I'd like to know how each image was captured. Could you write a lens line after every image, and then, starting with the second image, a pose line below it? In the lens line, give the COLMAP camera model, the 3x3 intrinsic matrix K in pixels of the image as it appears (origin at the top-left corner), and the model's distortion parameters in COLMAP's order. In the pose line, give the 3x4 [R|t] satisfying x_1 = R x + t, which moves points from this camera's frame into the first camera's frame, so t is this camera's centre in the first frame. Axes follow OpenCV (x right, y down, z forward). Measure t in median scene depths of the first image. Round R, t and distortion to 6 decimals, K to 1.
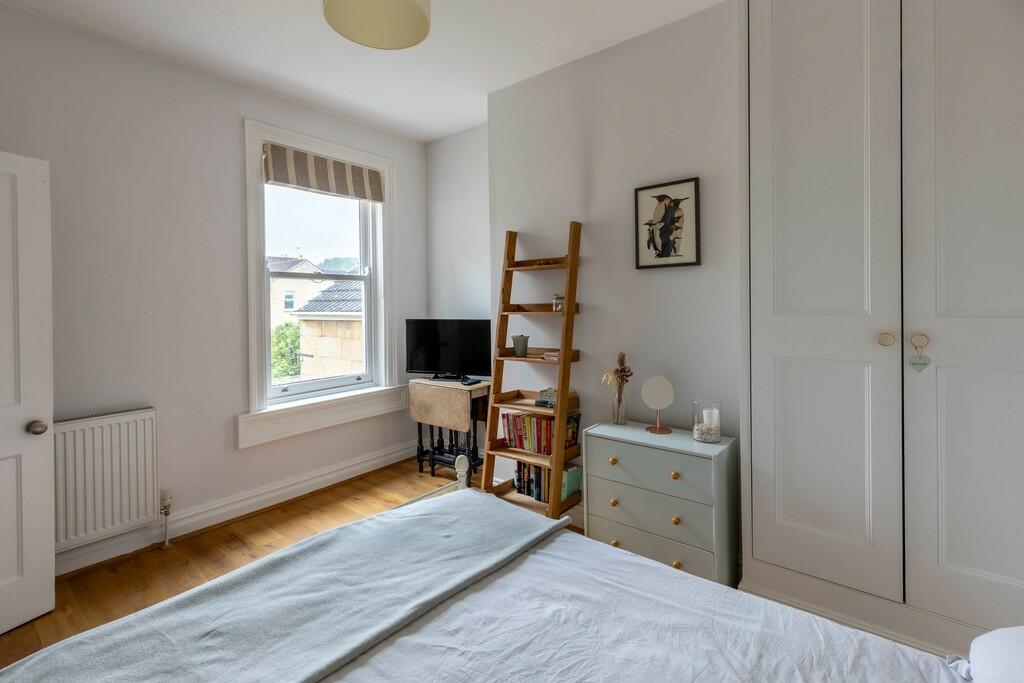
lens RADIAL K [[459.8, 0, 526.8], [0, 459.8, 305.3], [0, 0, 1]] dist [0.001437, 0.000262]
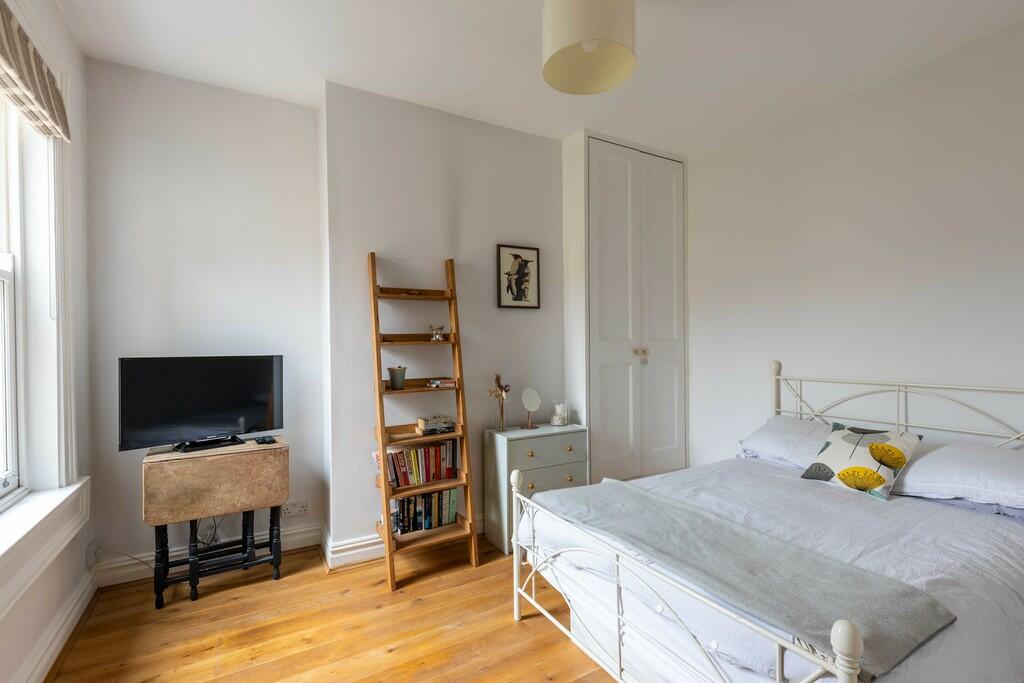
lens RADIAL K [[459.8, 0, 514.0], [0, 459.8, 343.7], [0, 0, 1]] dist [0.001437, 0.000262]
pose [[0.380325, 0.009256, 0.924806, -0.935041], [0.011998, 0.999816, -0.014941, 0.040639], [-0.924775, 0.016778, 0.380144, 0.491933]]
